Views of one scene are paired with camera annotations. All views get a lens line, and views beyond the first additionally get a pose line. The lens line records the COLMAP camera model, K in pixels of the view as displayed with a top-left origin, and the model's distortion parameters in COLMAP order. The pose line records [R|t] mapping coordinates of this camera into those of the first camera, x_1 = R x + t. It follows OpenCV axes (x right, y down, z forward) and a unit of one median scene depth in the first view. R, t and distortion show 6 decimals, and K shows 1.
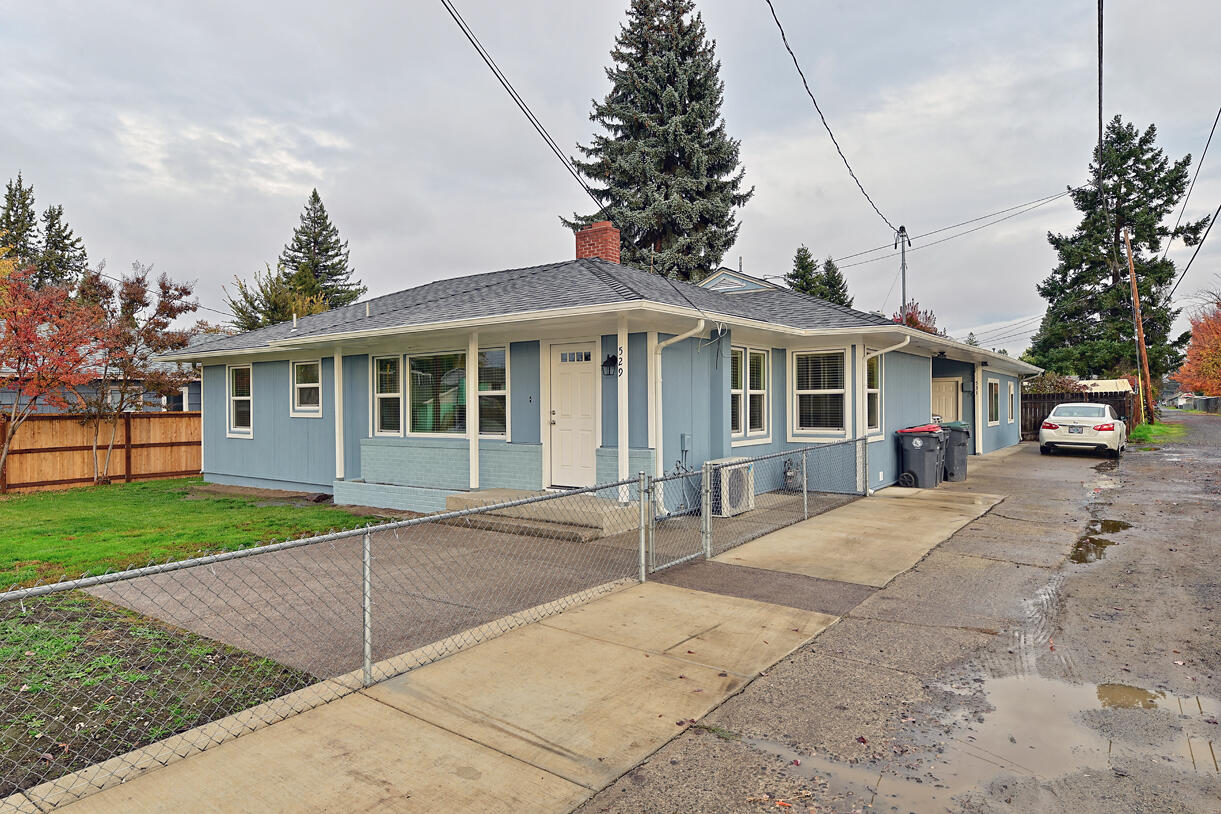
lens RADIAL K [[753.3, 0, 610.6], [0, 753.3, 399.6], [0, 0, 1]] dist [0.014364, 0.000688]
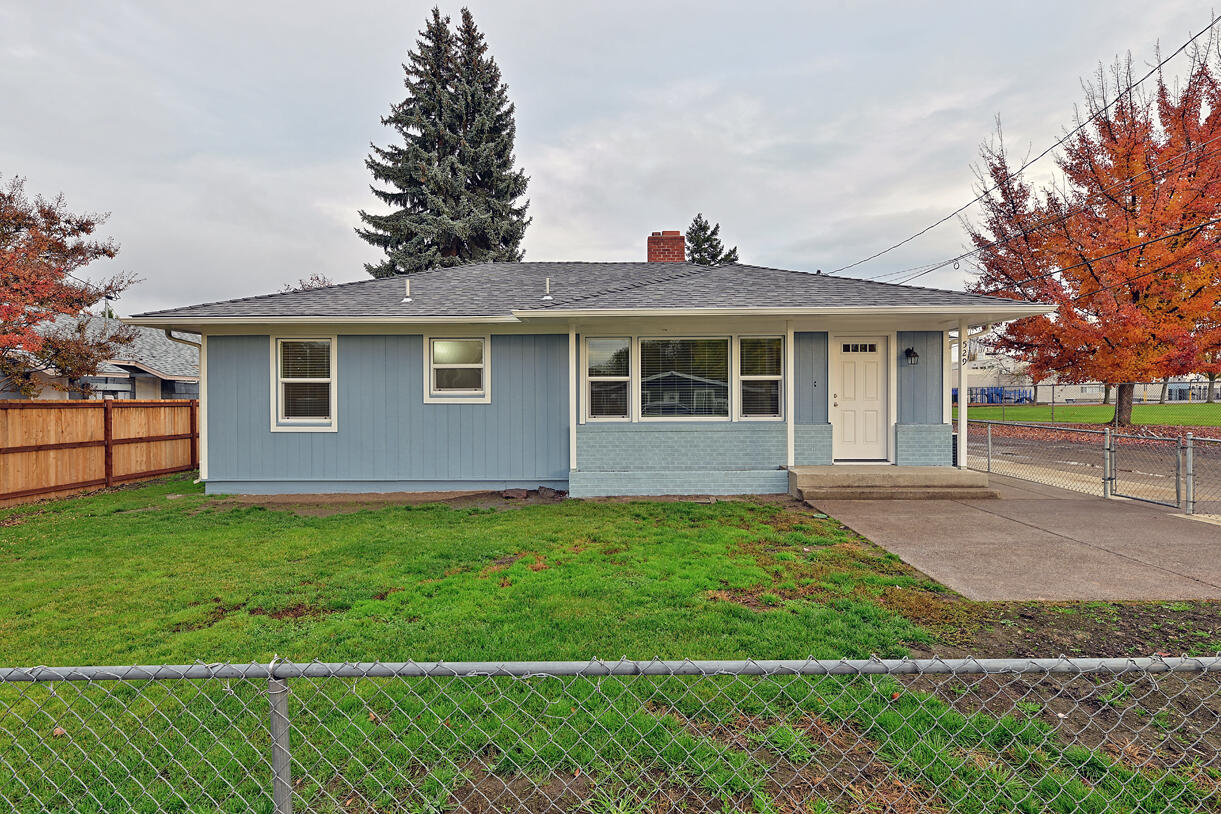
lens RADIAL K [[611.8, 0, 606.8], [0, 611.8, 405.3], [0, 0, 1]] dist [0.005060, 0.000301]
pose [[0.805622, -0.000392, 0.592429, -0.510616], [-0.004382, 0.999968, 0.006620, 0.015111], [-0.592413, -0.007929, 0.805595, 0.259338]]
